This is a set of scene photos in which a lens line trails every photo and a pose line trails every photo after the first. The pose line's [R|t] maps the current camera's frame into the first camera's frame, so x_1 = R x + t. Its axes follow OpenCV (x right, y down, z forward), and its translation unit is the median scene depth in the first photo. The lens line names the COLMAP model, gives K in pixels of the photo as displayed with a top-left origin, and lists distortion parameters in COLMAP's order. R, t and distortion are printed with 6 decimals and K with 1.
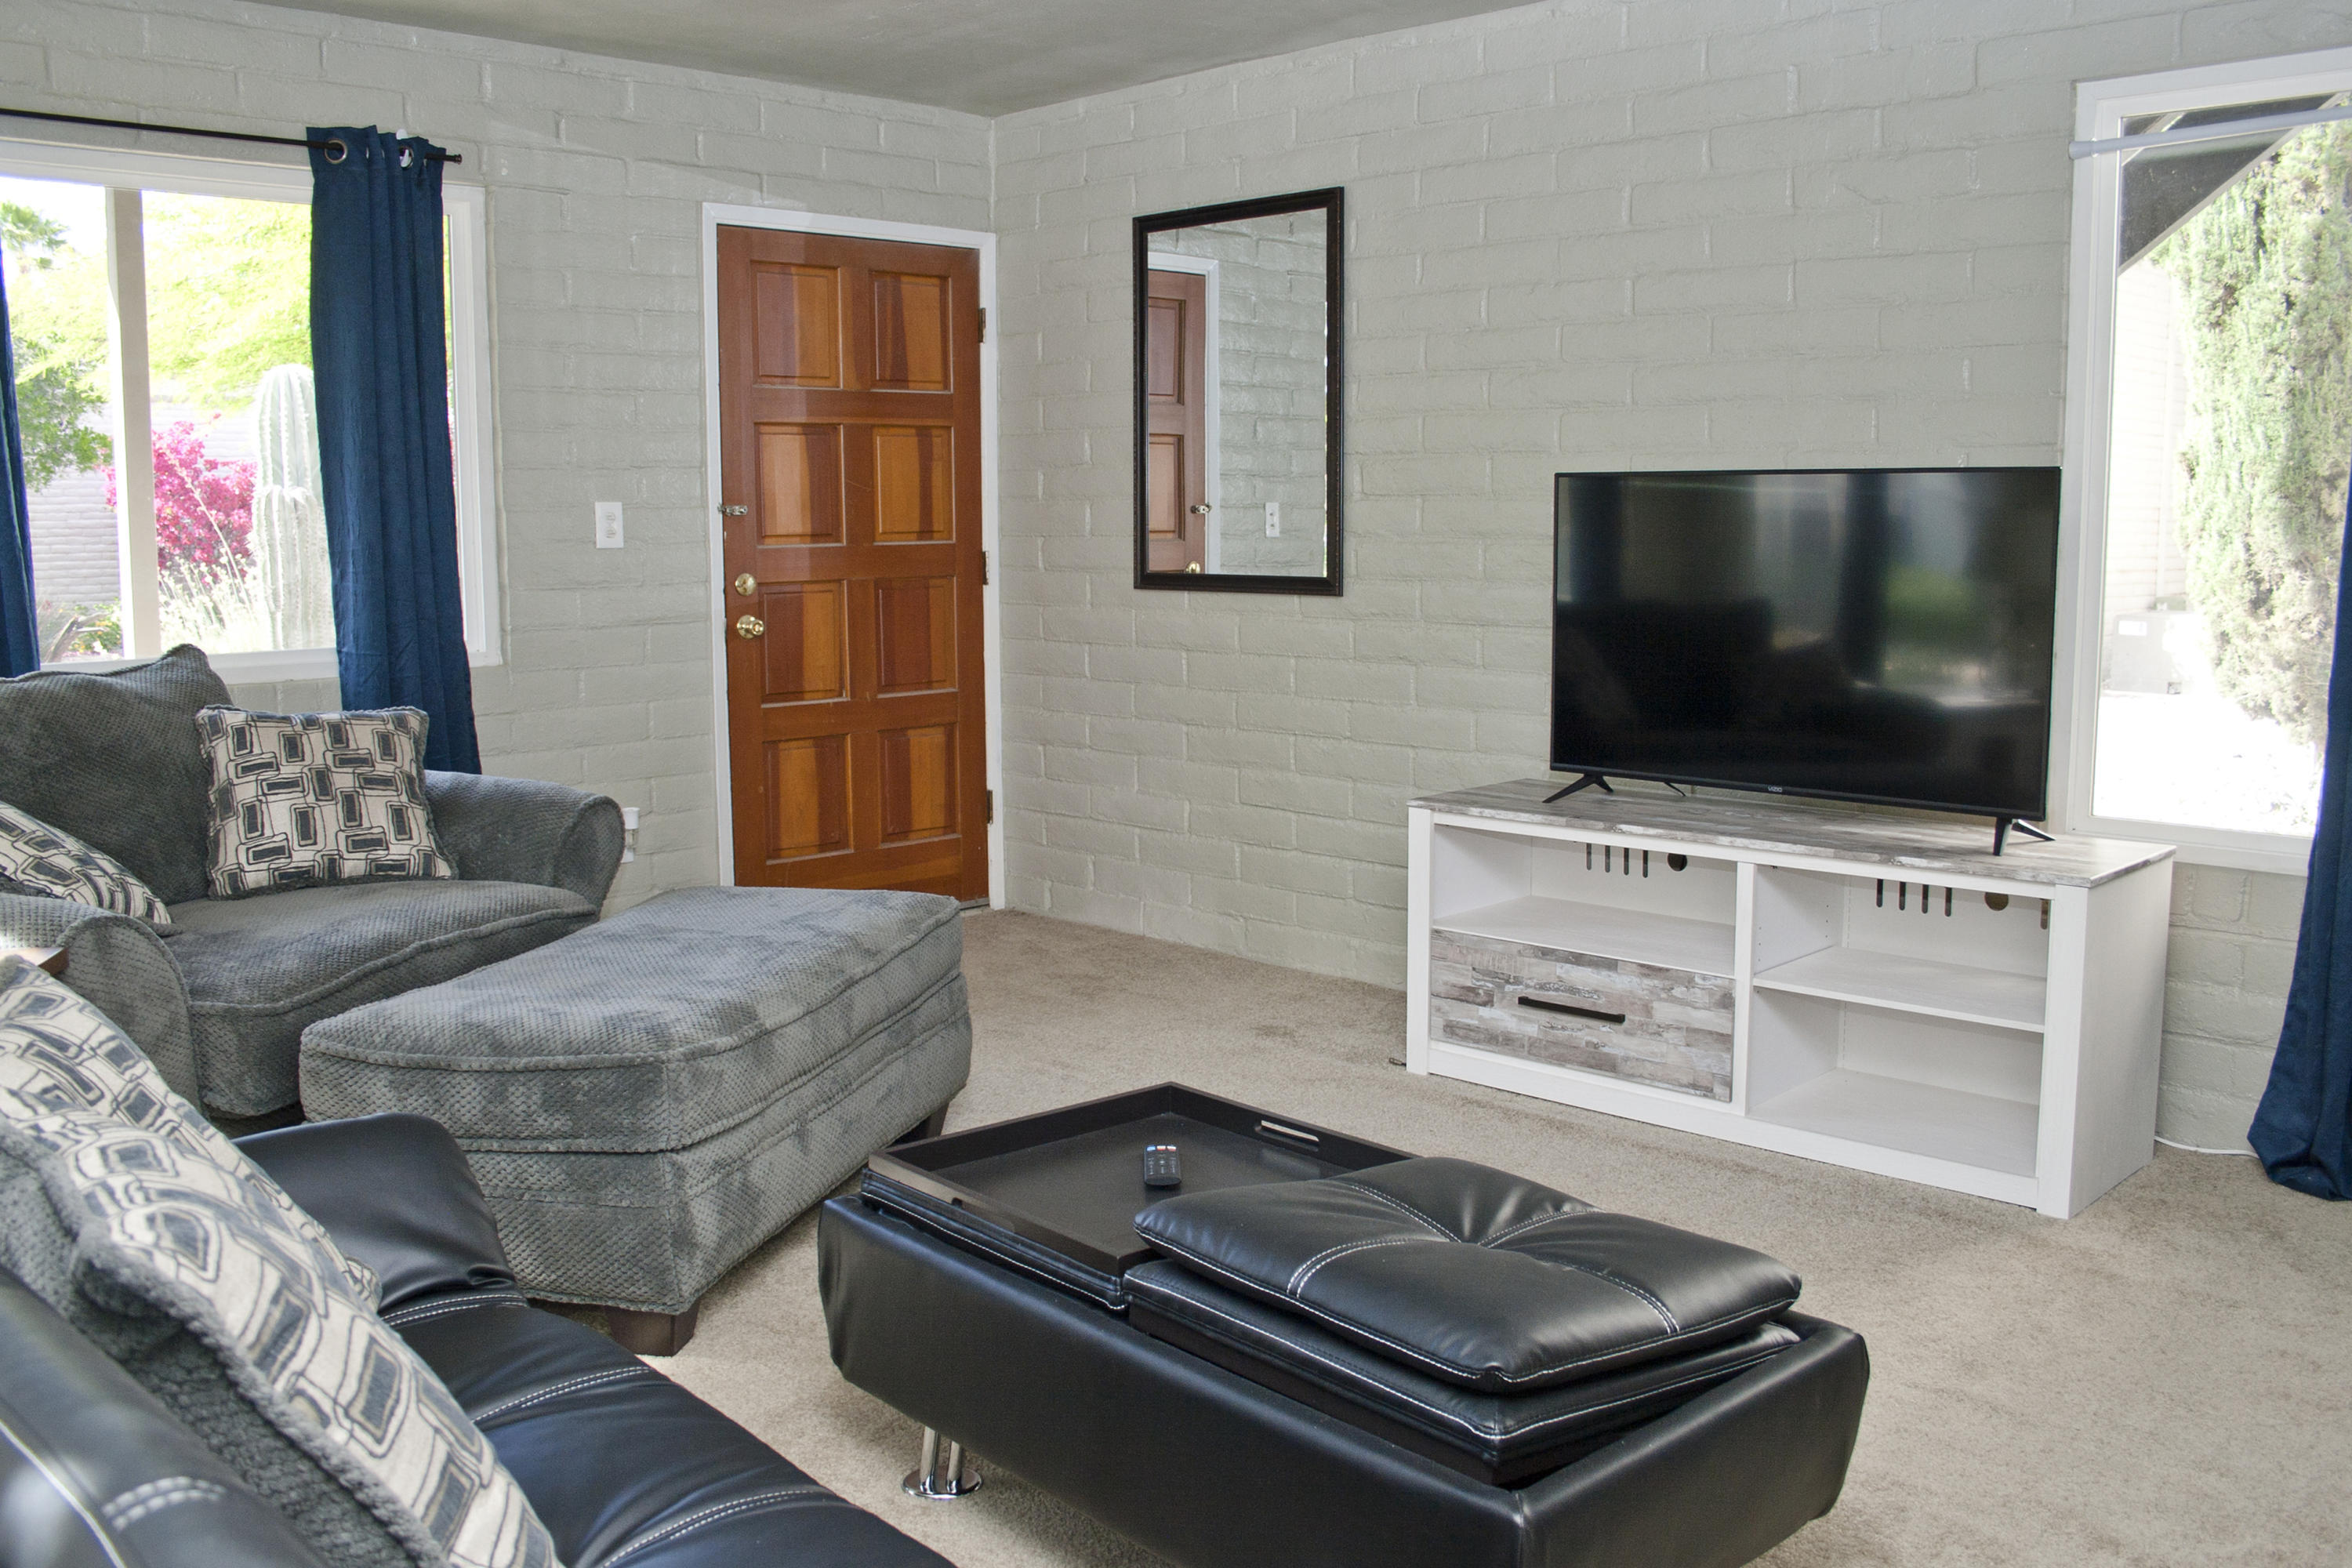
lens RADIAL K [[2045.9, 0, 1176.0], [0, 2045.9, 784.0], [0, 0, 1]] dist [-0.144746, 0.120831]
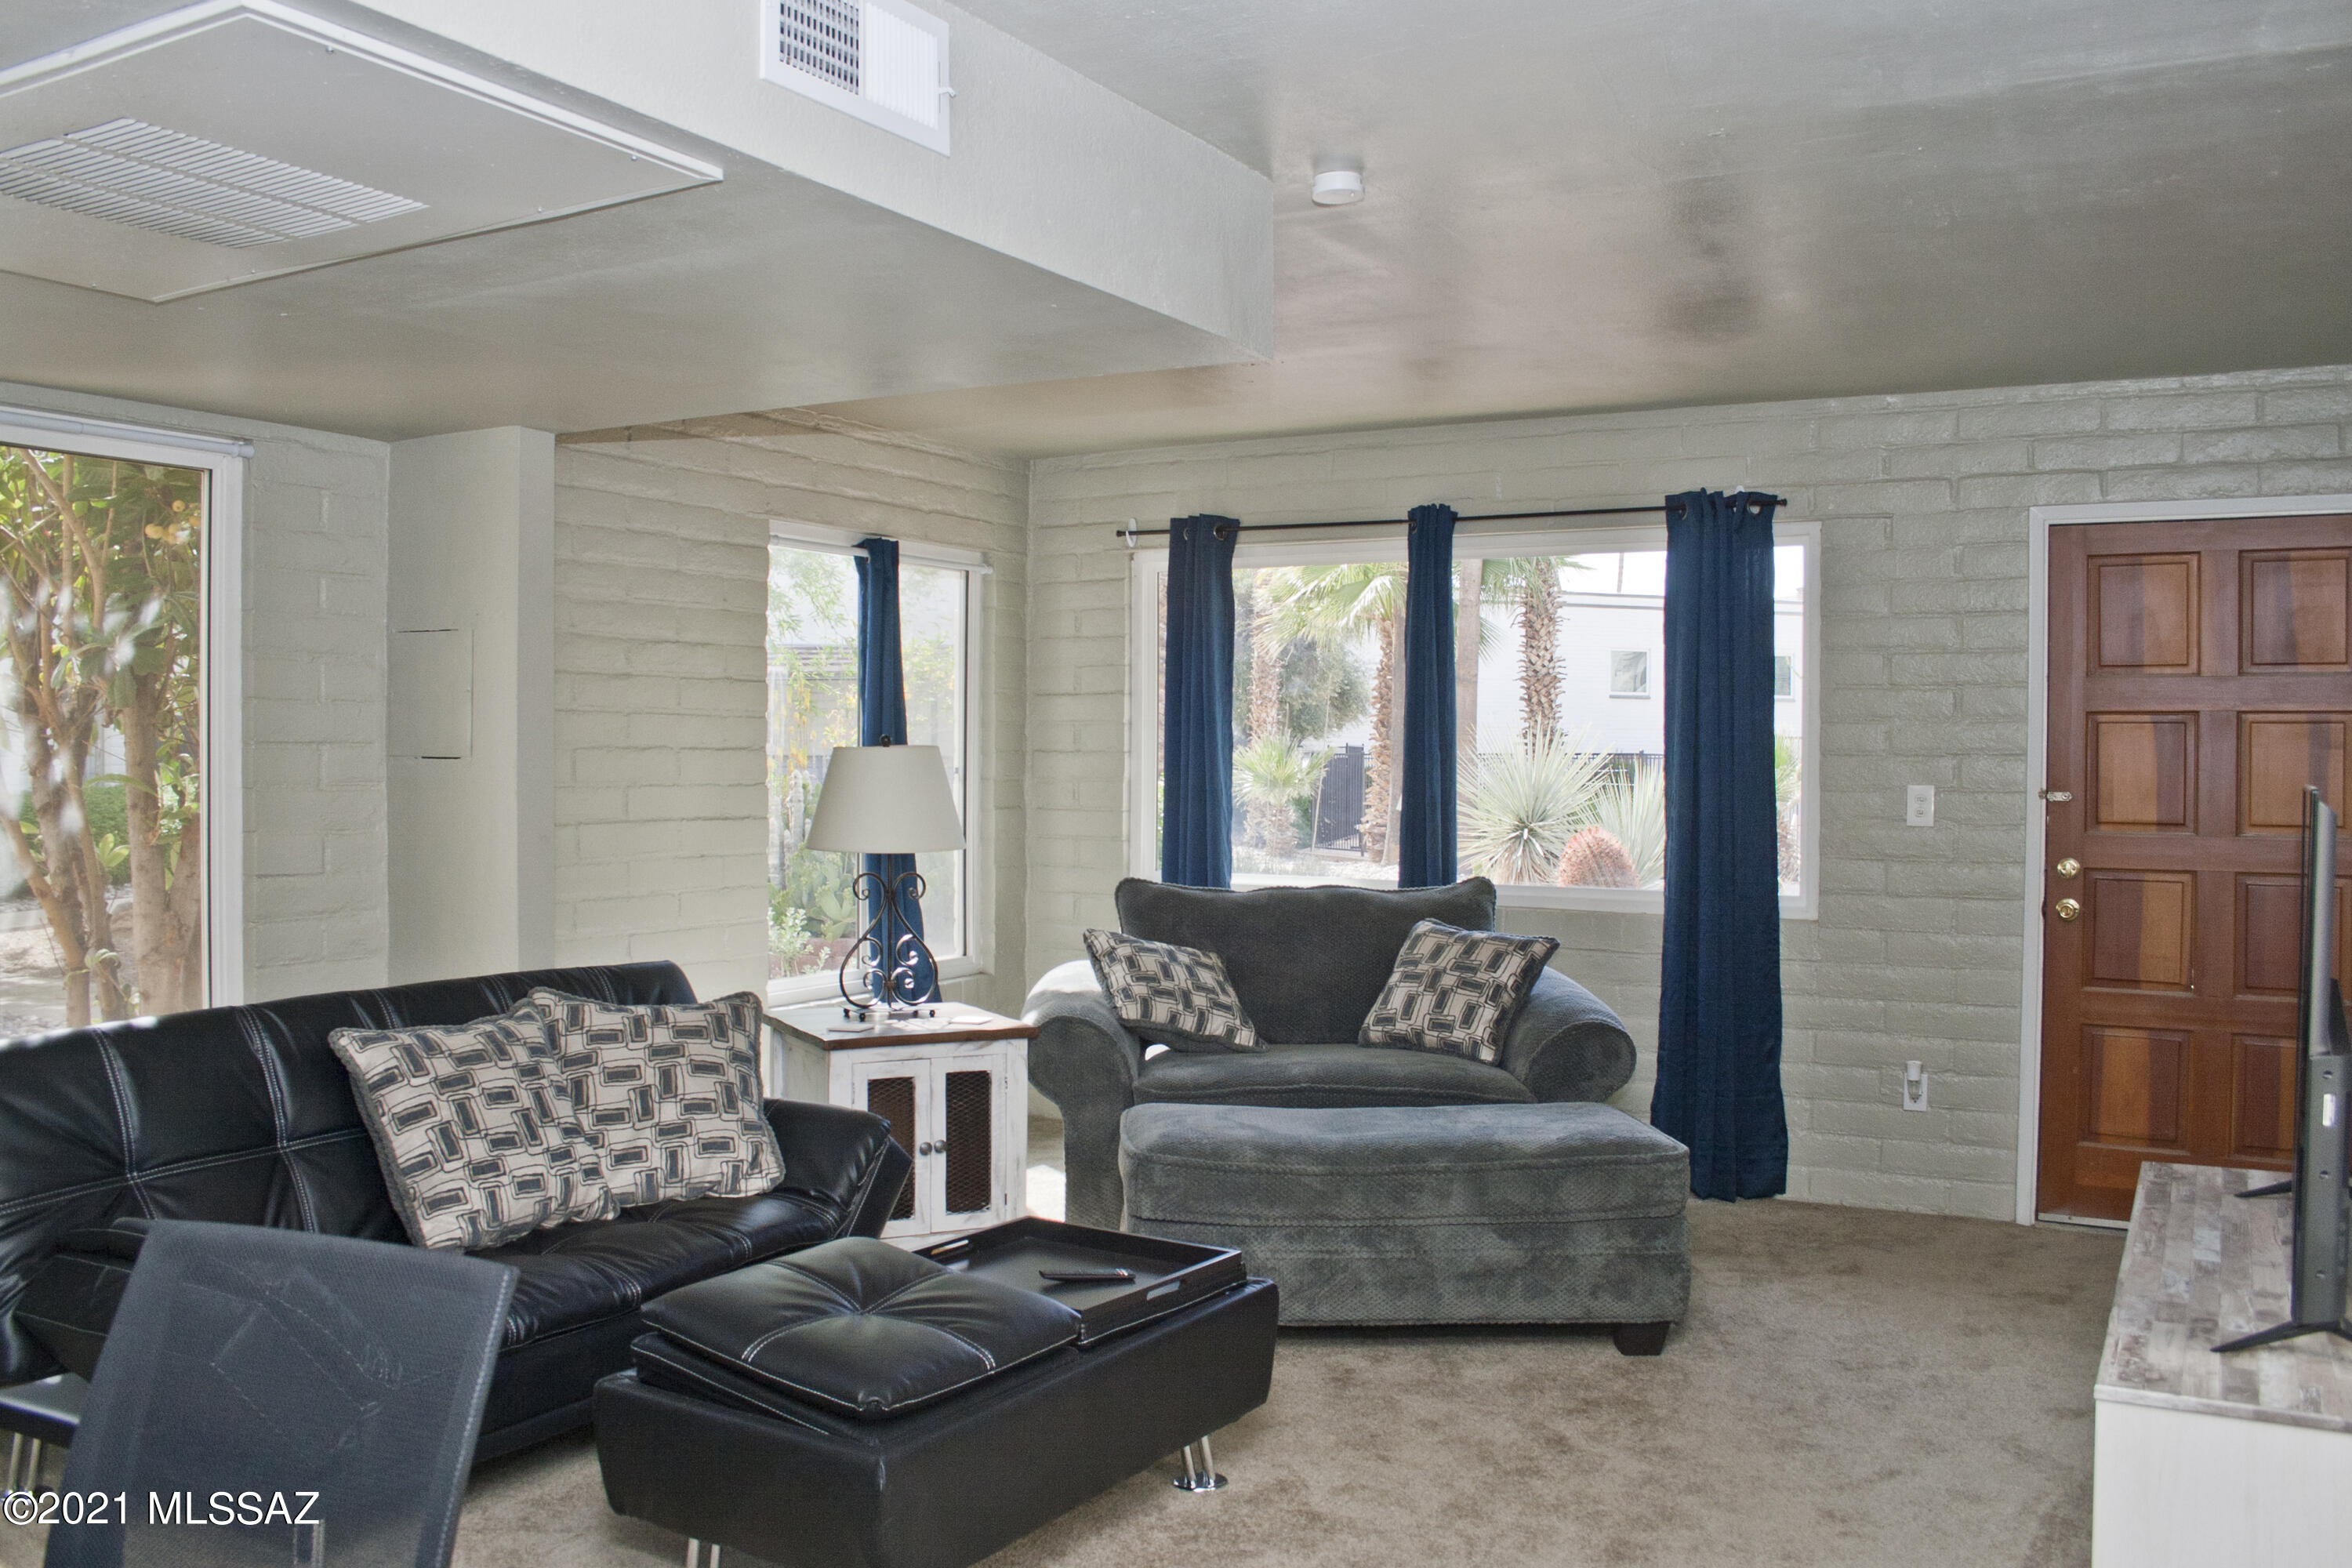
lens RADIAL K [[2045.9, 0, 1176.0], [0, 2045.9, 784.0], [0, 0, 1]] dist [-0.144746, 0.120831]
pose [[0.244846, 0.035342, -0.968918, 0.759072], [-0.133651, 0.991026, 0.002375, -0.095401], [0.960306, 0.128915, 0.247372, 0.356302]]
